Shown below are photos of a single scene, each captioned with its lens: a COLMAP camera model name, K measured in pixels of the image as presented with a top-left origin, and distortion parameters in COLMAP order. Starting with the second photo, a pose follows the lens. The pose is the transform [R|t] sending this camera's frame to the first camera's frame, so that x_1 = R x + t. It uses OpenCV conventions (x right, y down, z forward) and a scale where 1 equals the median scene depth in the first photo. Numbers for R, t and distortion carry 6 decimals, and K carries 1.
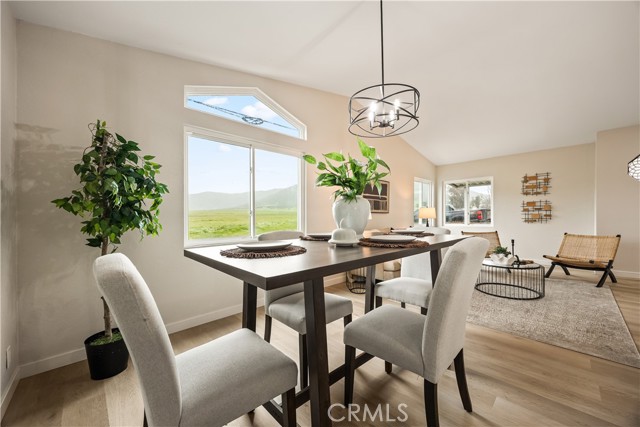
lens RADIAL K [[244.3, 0, 320.6], [0, 244.3, 218.6], [0, 0, 1]] dist [-0.003640, 0.000702]
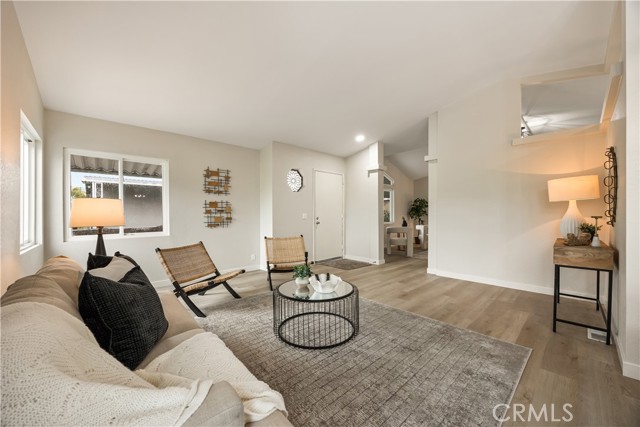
lens RADIAL K [[244.3, 0, 315.3], [0, 244.3, 219.2], [0, 0, 1]] dist [-0.003640, 0.000702]
pose [[0.020262, -0.006124, 0.999776, 0.050414], [0.017953, 0.999822, 0.005761, -0.009606], [-0.999634, 0.017833, 0.020368, 0.675138]]
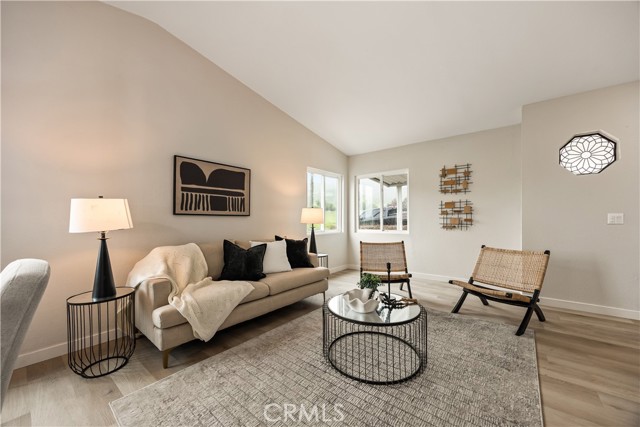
lens RADIAL K [[244.3, 0, 321.5], [0, 244.3, 217.2], [0, 0, 1]] dist [-0.003640, 0.000702]
pose [[0.992643, 0.005759, 0.120939, 0.388871], [-0.004566, 0.999938, -0.010146, -0.012373], [-0.120990, 0.009519, 0.992608, 0.301590]]
